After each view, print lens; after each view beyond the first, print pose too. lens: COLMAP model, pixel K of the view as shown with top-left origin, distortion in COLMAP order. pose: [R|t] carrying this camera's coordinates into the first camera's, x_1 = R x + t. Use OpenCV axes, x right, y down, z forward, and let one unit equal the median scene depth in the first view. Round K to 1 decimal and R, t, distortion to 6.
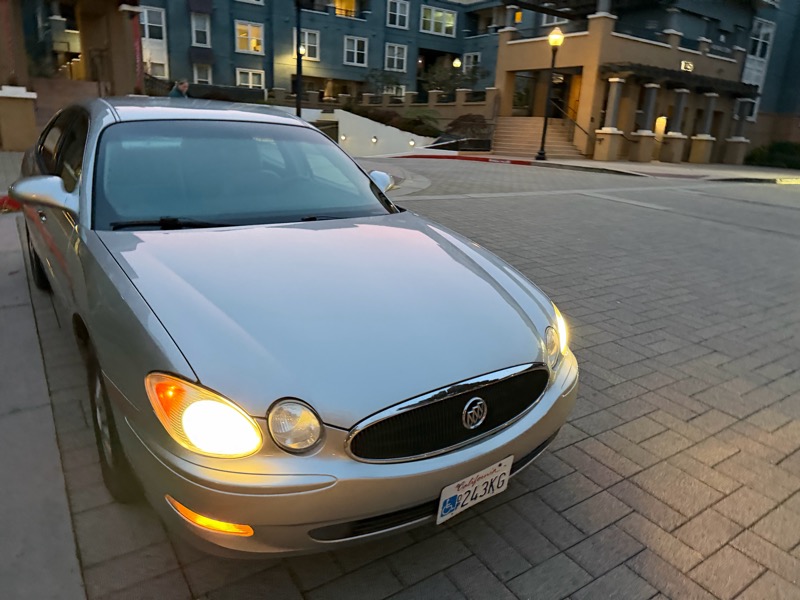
lens RADIAL K [[566.9, 0, 399.3], [0, 566.9, 295.6], [0, 0, 1]] dist [0.000667, -0.005575]
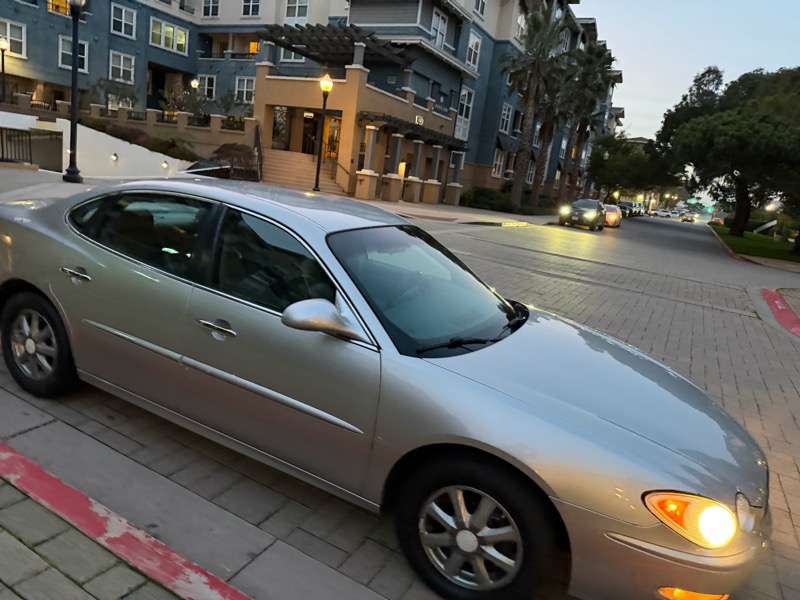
lens RADIAL K [[555.7, 0, 397.4], [0, 555.7, 302.9], [0, 0, 1]] dist [0.053076, -0.075779]
pose [[0.883821, -0.039200, 0.466180, -0.088264], [0.049522, 0.998724, -0.009908, -0.017765], [-0.465197, 0.031843, 0.884634, 0.009334]]
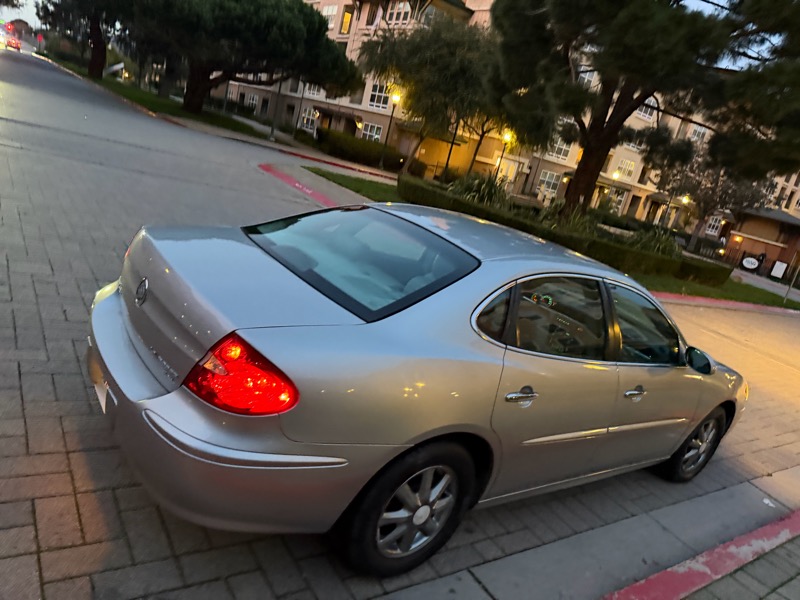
lens RADIAL K [[557.5, 0, 398.2], [0, 557.5, 299.5], [0, 0, 1]] dist [0.040708, -0.051210]
pose [[0.003583, -0.318898, 0.947782, -0.174172], [0.035555, 0.947230, 0.318577, -0.072799], [-0.999361, 0.032557, 0.014732, 0.158580]]
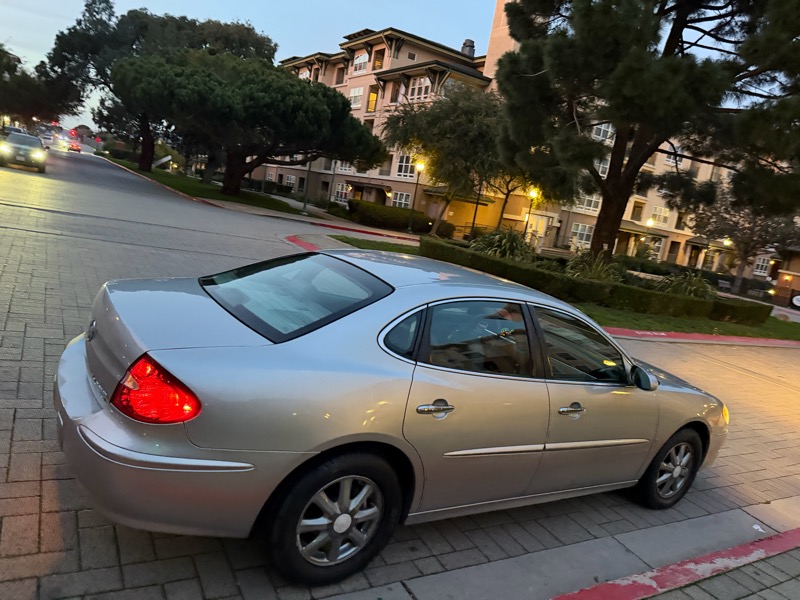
lens RADIAL K [[557.1, 0, 395.3], [0, 557.1, 300.6], [0, 0, 1]] dist [0.040970, -0.053040]
pose [[0.068228, -0.213010, 0.974665, -0.185217], [0.114843, 0.972124, 0.204415, -0.067669], [-0.991038, 0.097987, 0.090789, 0.136474]]
